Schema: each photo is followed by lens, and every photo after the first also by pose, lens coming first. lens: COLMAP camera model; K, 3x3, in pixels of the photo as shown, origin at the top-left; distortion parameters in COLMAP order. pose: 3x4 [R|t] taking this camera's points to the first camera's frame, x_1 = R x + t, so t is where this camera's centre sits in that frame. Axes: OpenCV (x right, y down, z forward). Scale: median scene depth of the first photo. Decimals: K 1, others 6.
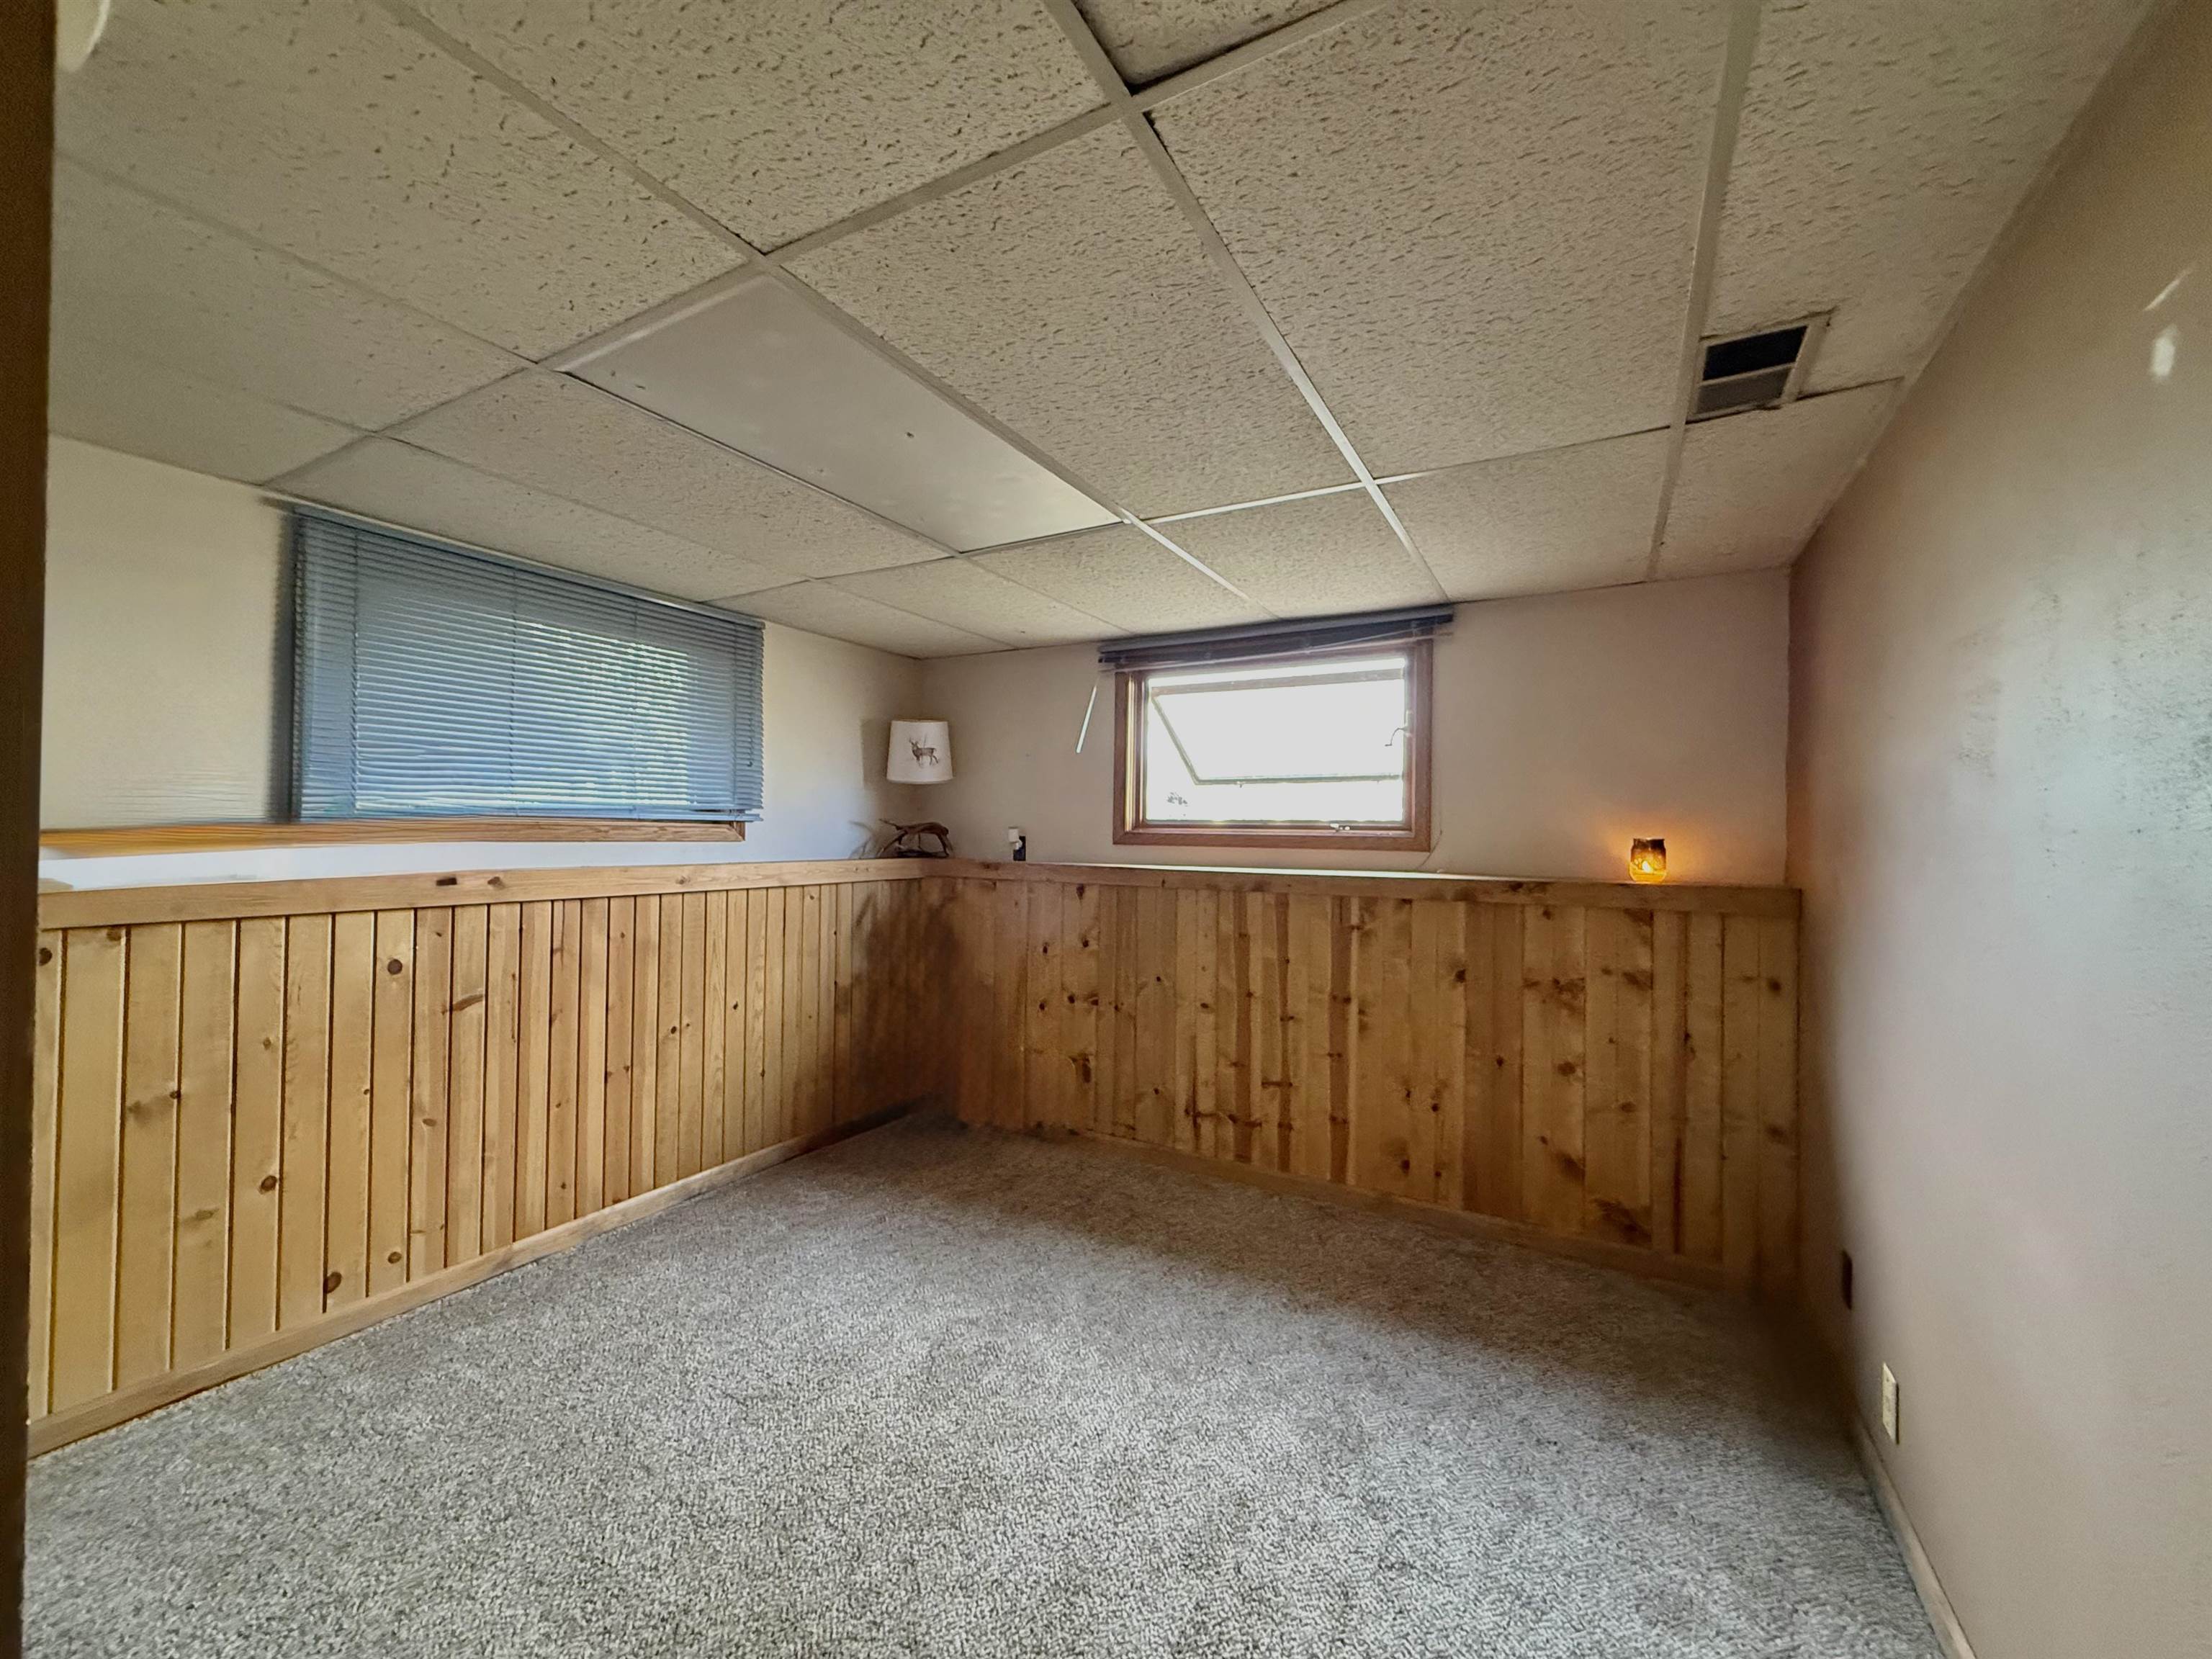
lens RADIAL K [[876.5, 0, 1104.3], [0, 876.5, 829.0], [0, 0, 1]] dist [-0.001294, -0.000586]
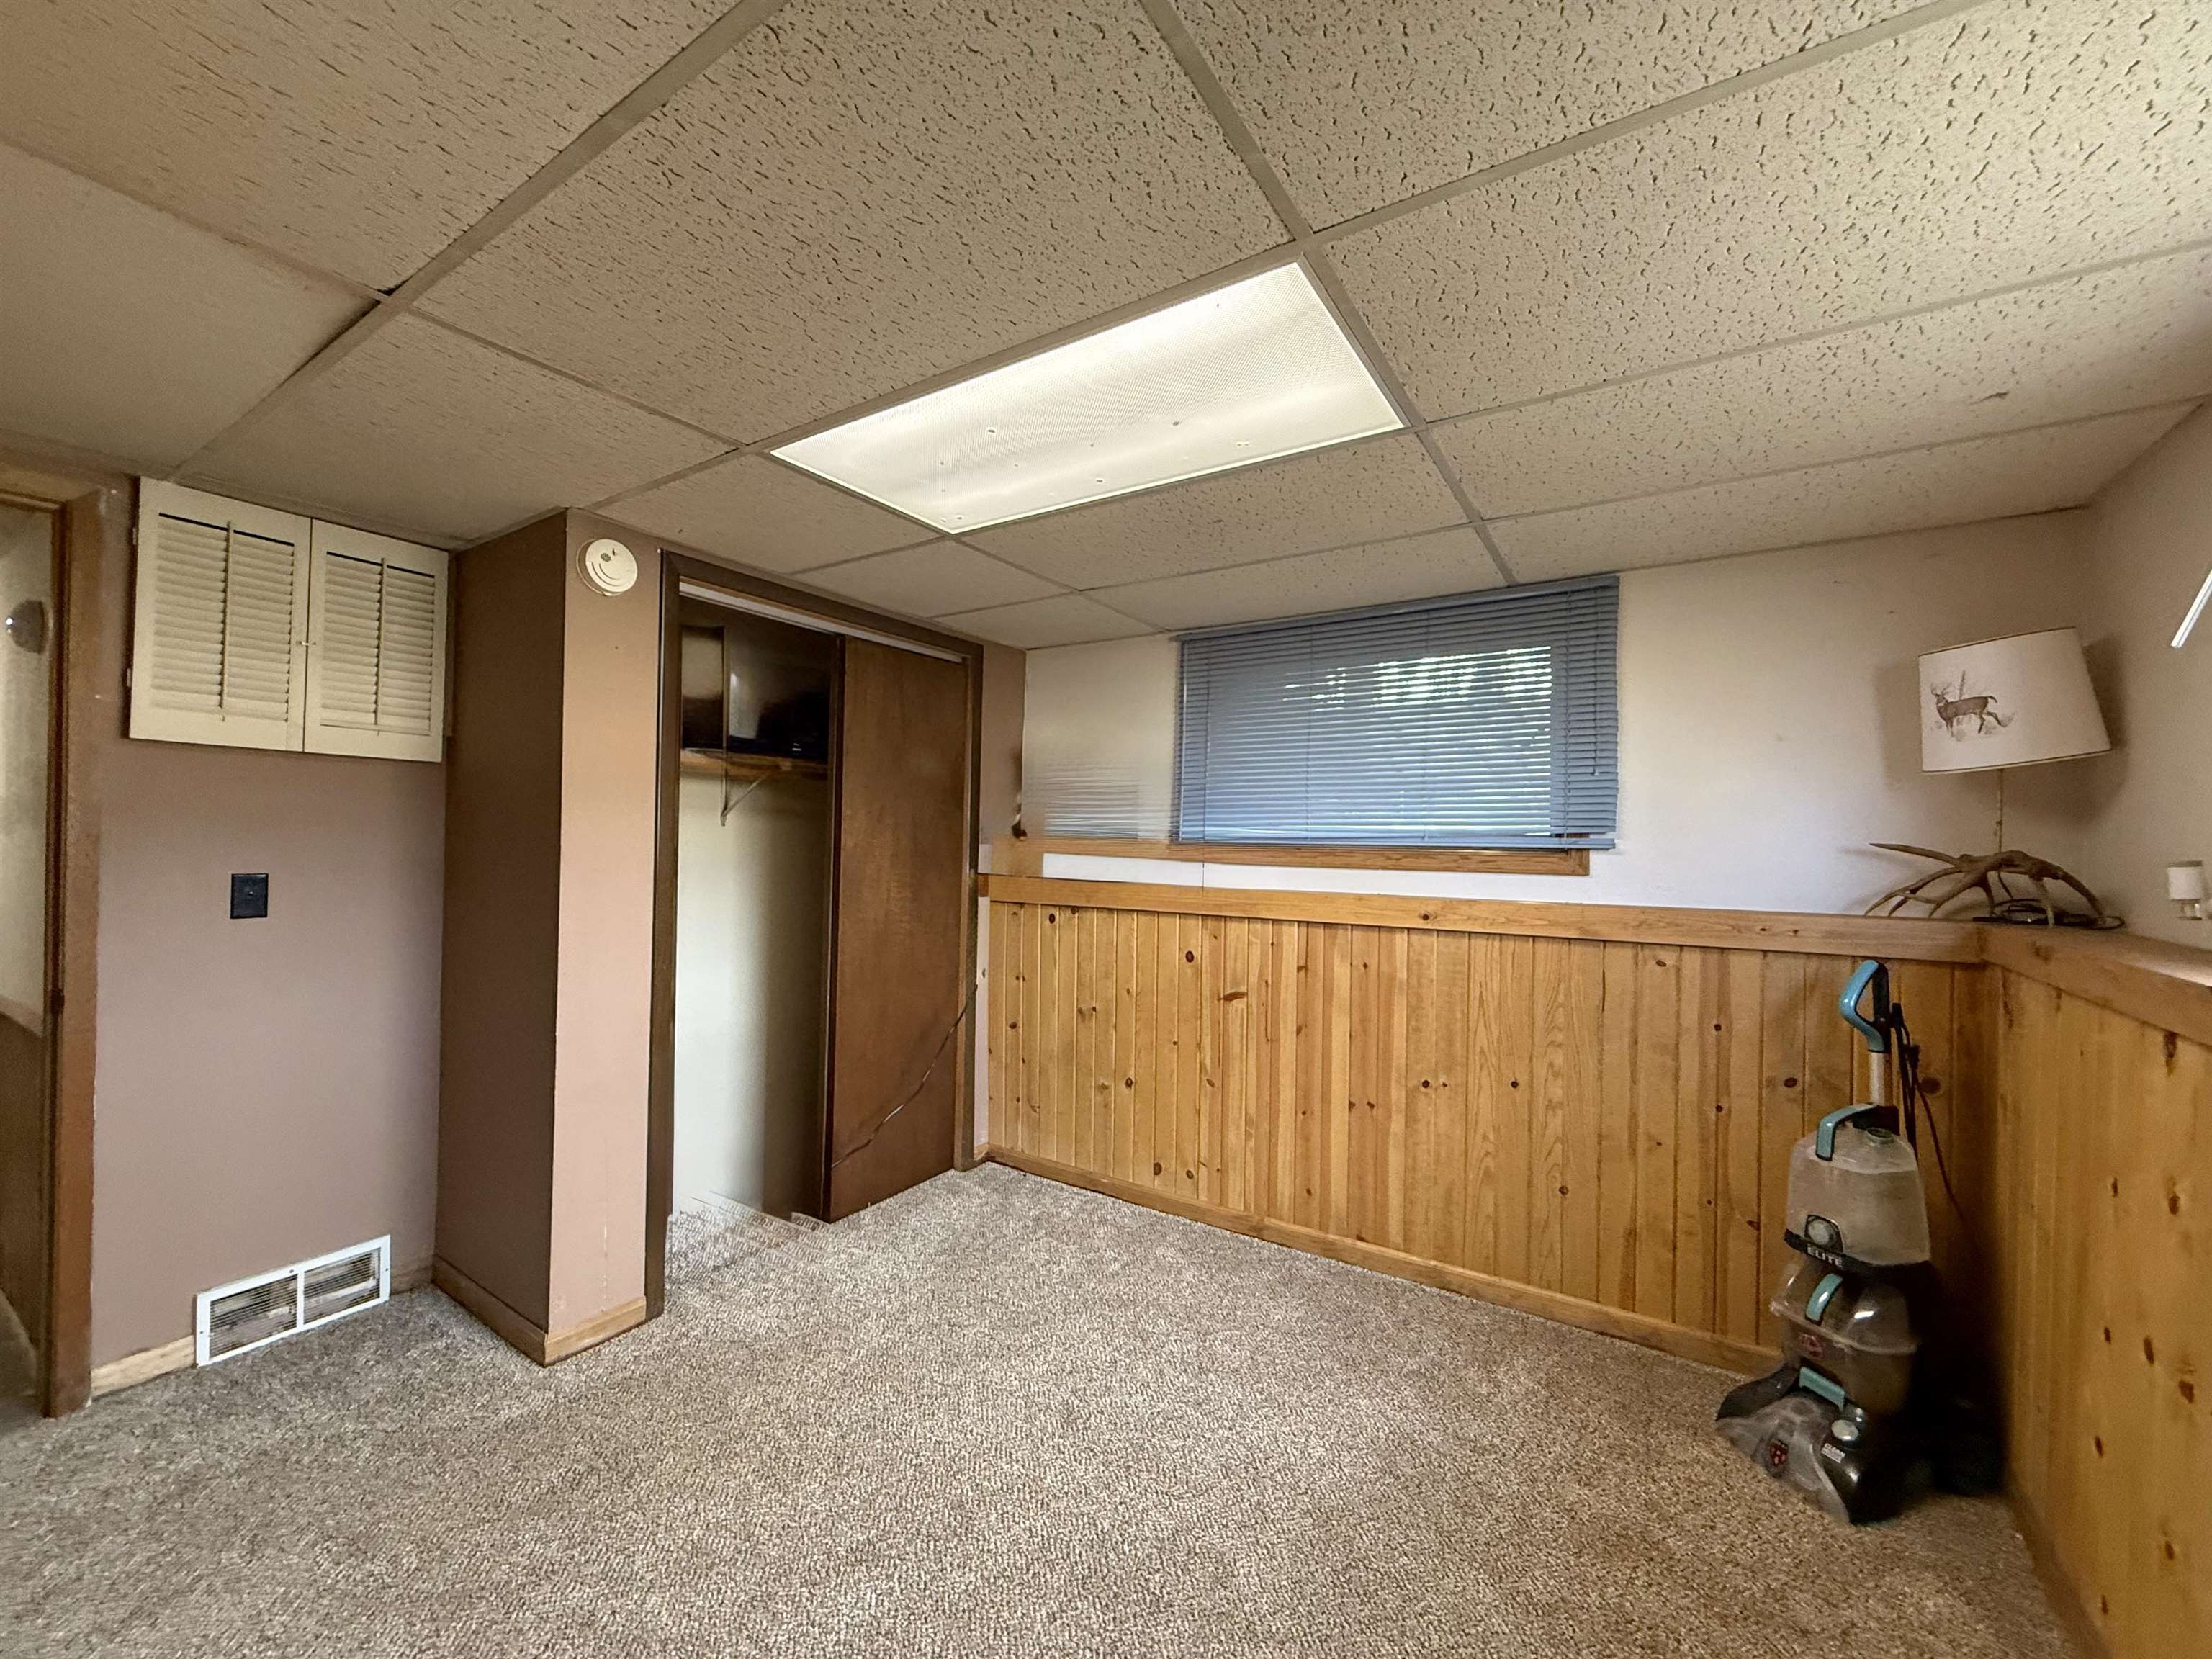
lens RADIAL K [[876.5, 0, 1099.7], [0, 876.5, 828.2], [0, 0, 1]] dist [-0.001294, -0.000586]
pose [[-0.071130, -0.027054, -0.997100, 0.432973], [-0.010584, 0.999596, -0.026367, -0.002382], [0.997411, 0.008678, -0.071388, 0.751417]]
